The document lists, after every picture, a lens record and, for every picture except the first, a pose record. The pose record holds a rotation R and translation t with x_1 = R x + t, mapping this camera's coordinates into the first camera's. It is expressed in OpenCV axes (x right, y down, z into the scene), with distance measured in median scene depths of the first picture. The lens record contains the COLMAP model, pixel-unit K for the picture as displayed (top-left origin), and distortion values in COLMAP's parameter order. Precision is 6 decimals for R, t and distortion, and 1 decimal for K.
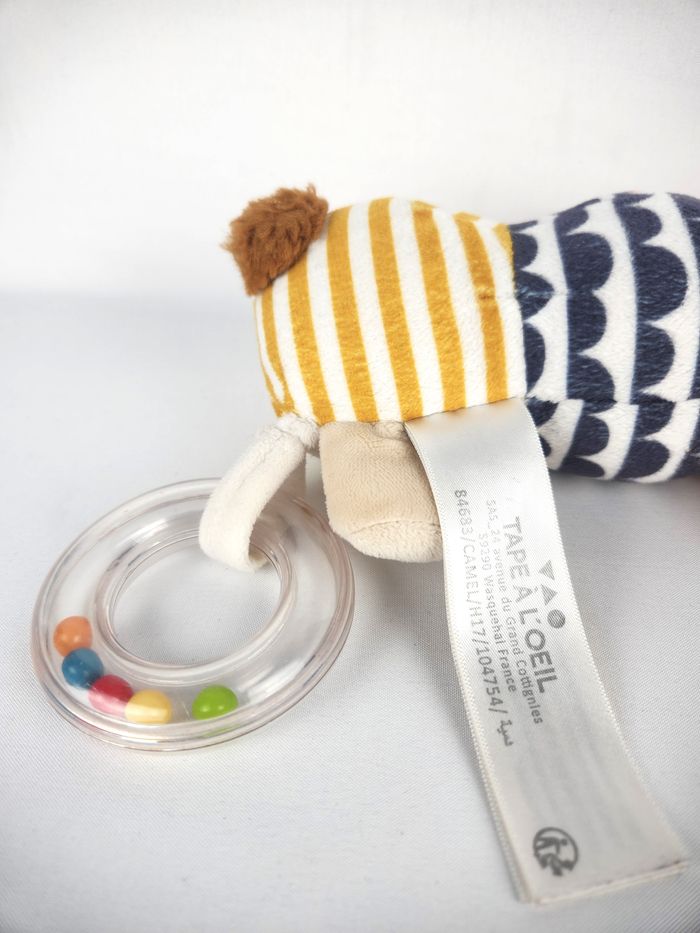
lens RADIAL K [[741.7, 0, 352.5], [0, 741.7, 486.7], [0, 0, 1]] dist [-0.030861, -0.010407]
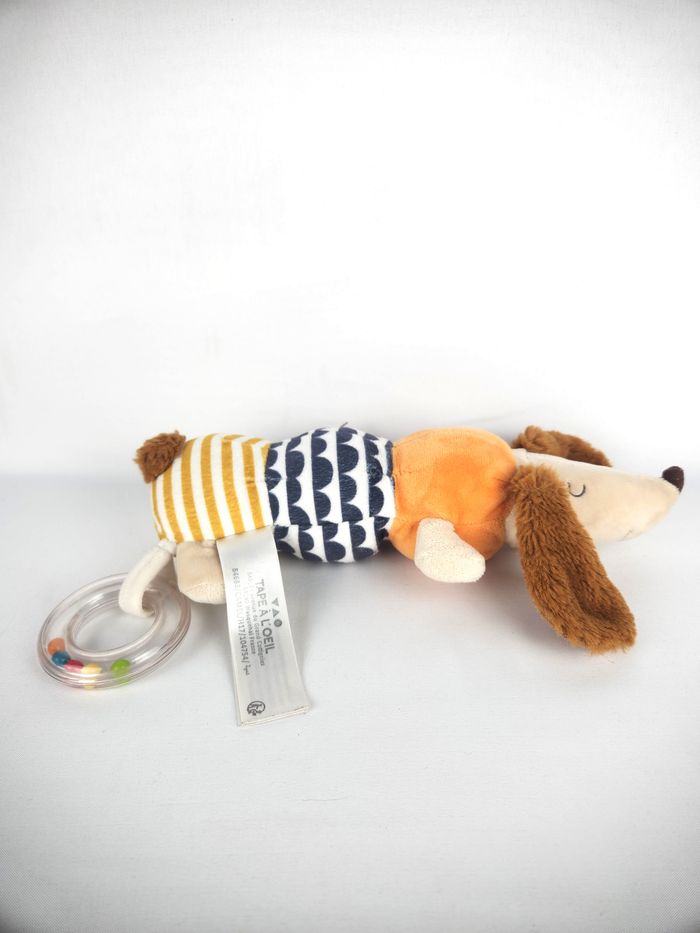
lens RADIAL K [[624.0, 0, 340.2], [0, 624.0, 455.6], [0, 0, 1]] dist [-0.000709, -0.001070]
pose [[0.994418, -0.046090, 0.094910, 0.278792], [0.065637, 0.974524, -0.214463, 0.091573], [-0.082607, 0.219495, 0.972110, -0.898074]]
